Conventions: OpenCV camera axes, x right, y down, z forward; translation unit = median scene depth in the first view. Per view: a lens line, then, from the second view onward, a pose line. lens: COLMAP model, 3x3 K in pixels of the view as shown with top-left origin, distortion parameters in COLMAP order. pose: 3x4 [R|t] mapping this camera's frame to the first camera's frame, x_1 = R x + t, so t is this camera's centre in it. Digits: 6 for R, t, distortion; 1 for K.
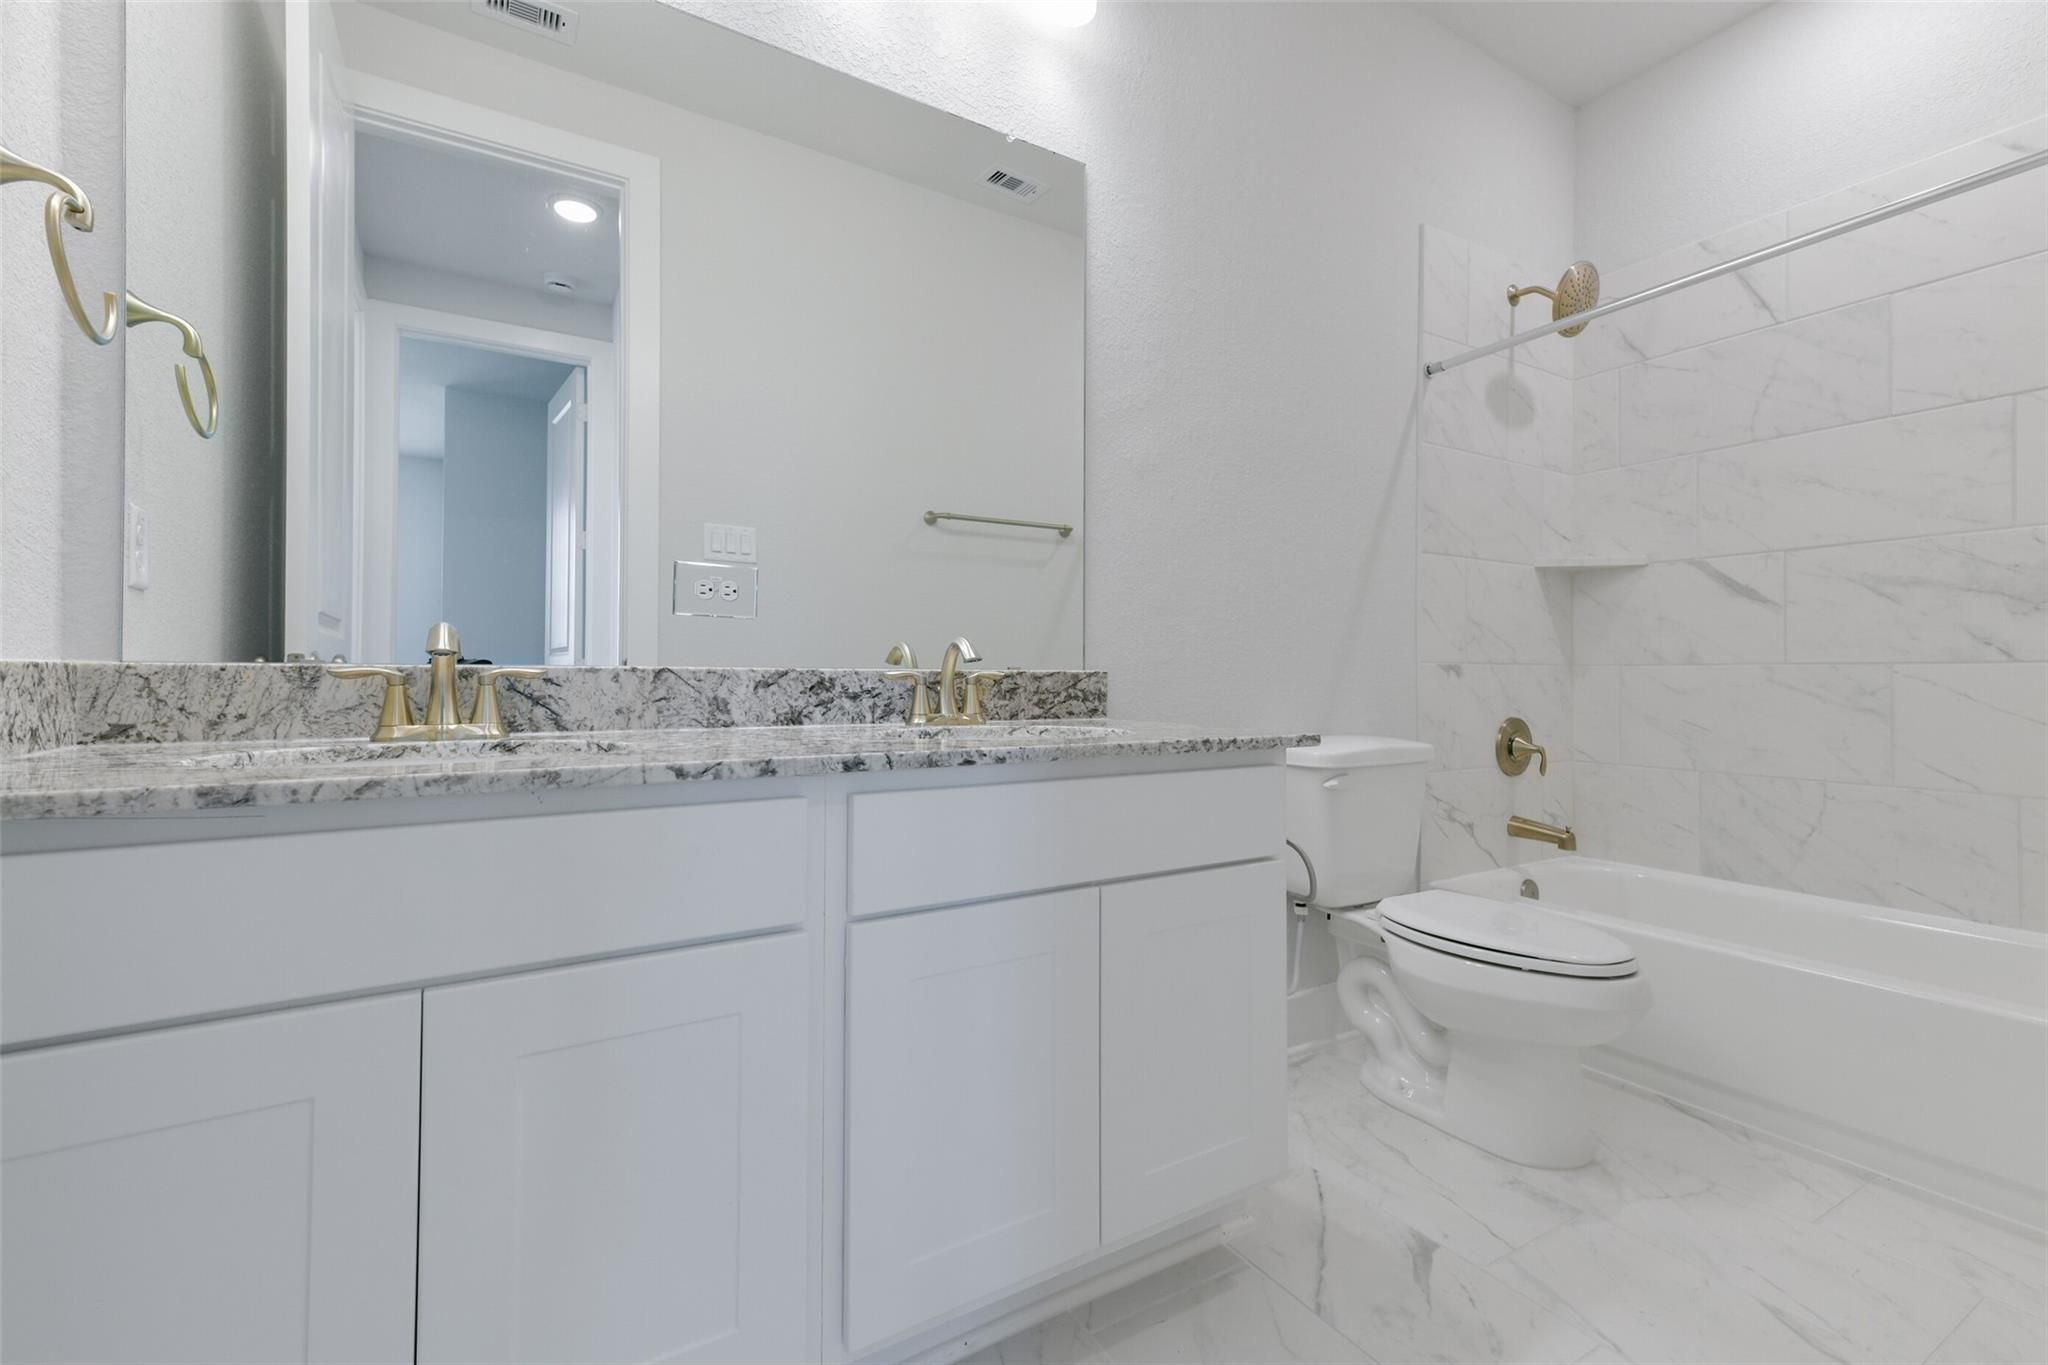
lens RADIAL K [[835.1, 0, 1028.0], [0, 835.1, 679.6], [0, 0, 1]] dist [0.024092, -0.000207]
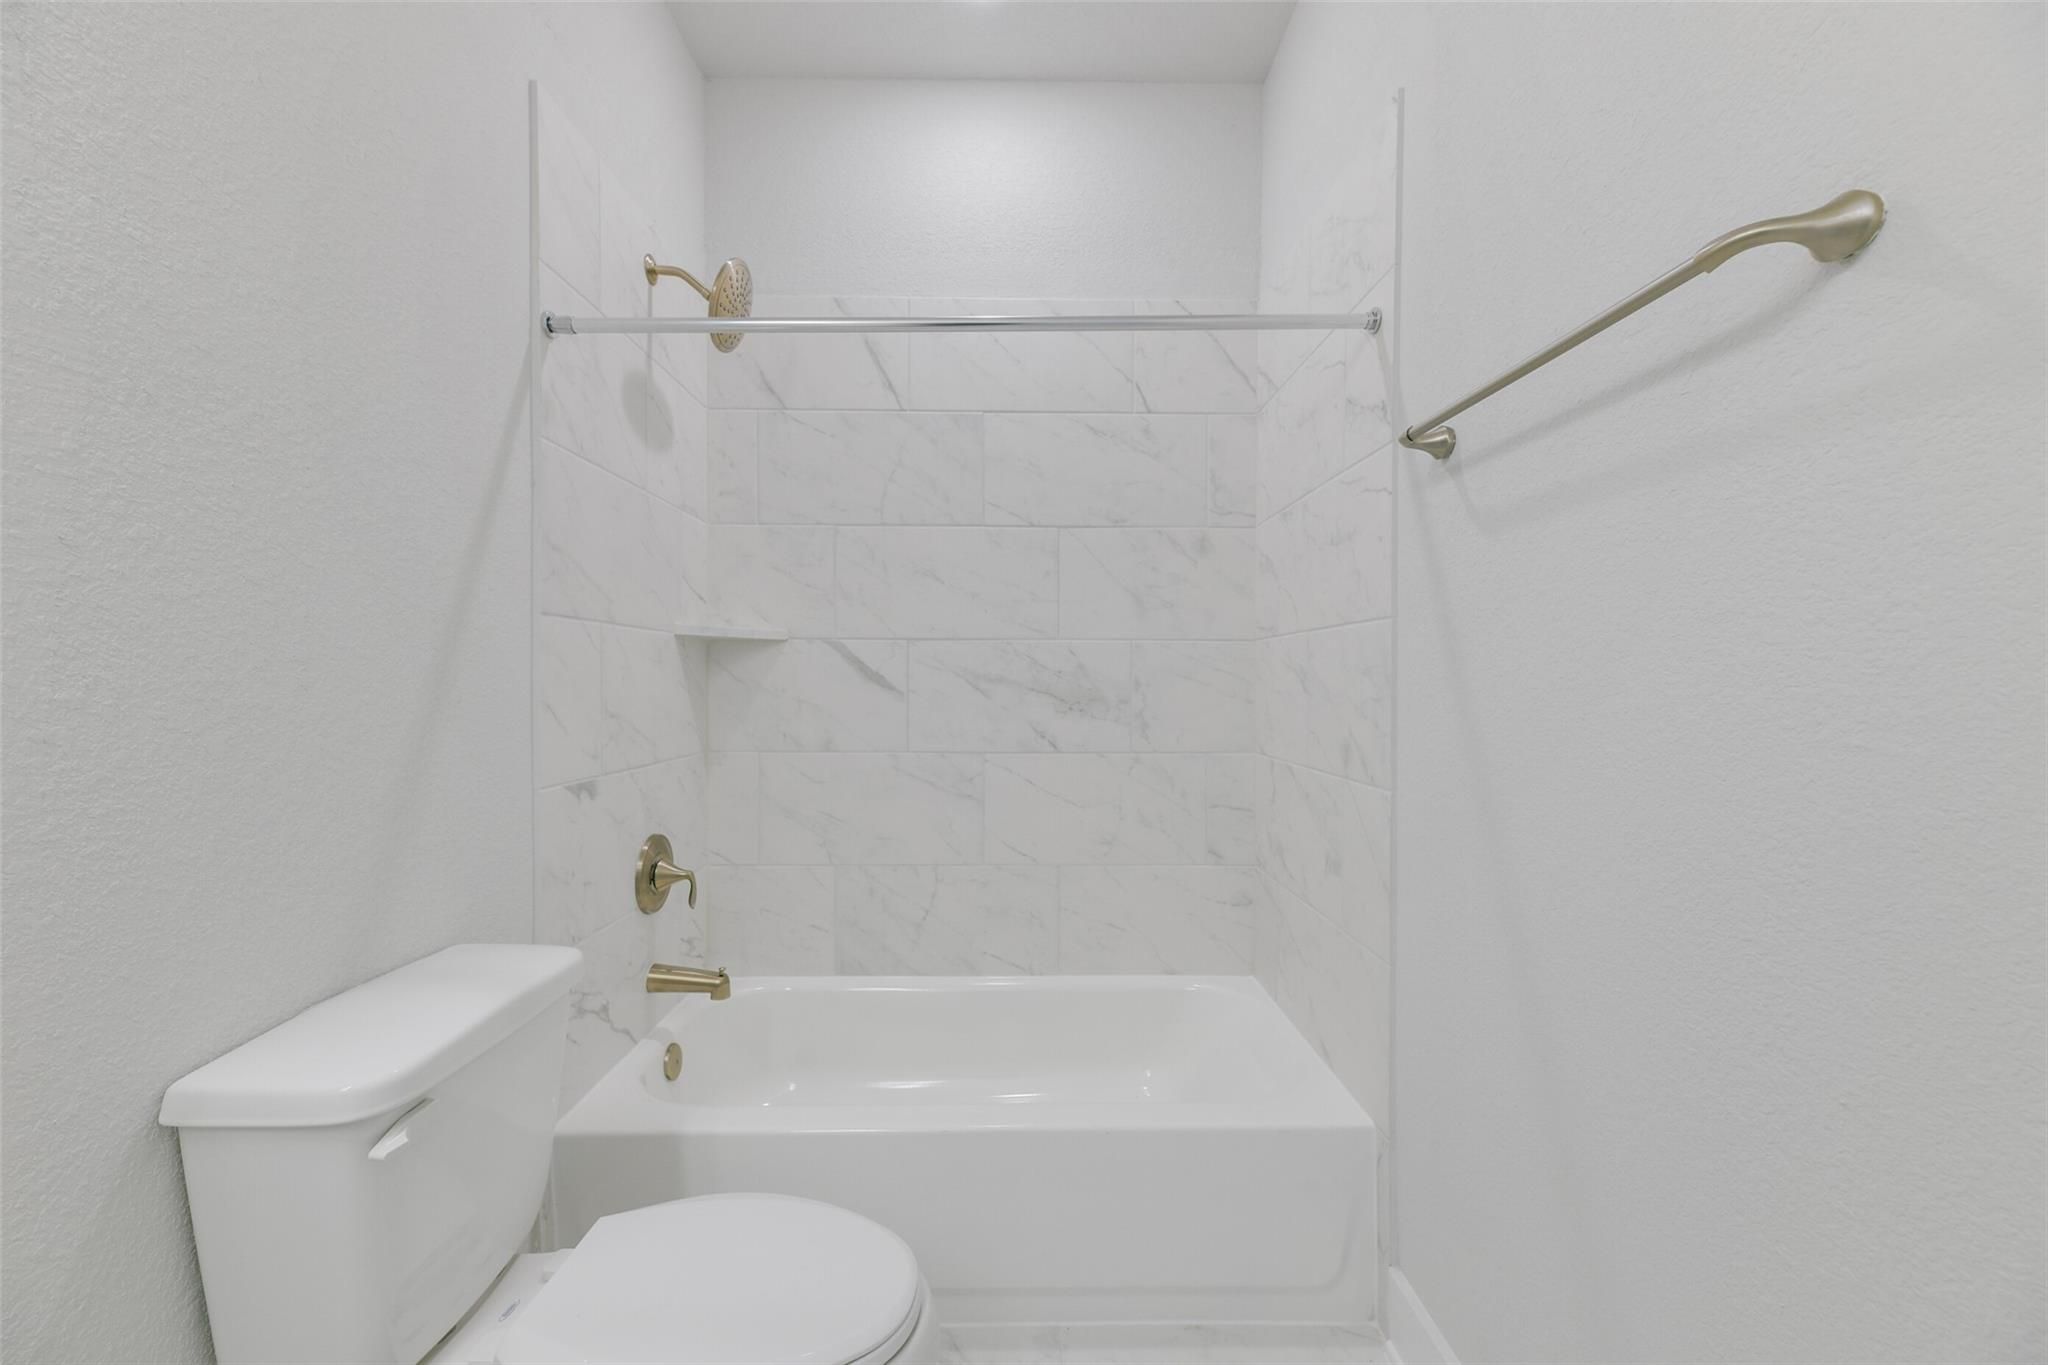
lens RADIAL K [[835.1, 0, 1028.0], [0, 835.1, 679.6], [0, 0, 1]] dist [0.024092, -0.000207]
pose [[0.504932, -0.001610, 0.863158, 0.107355], [0.014369, 0.999875, -0.006541, -0.089607], [-0.863040, 0.015706, 0.504892, 0.358464]]
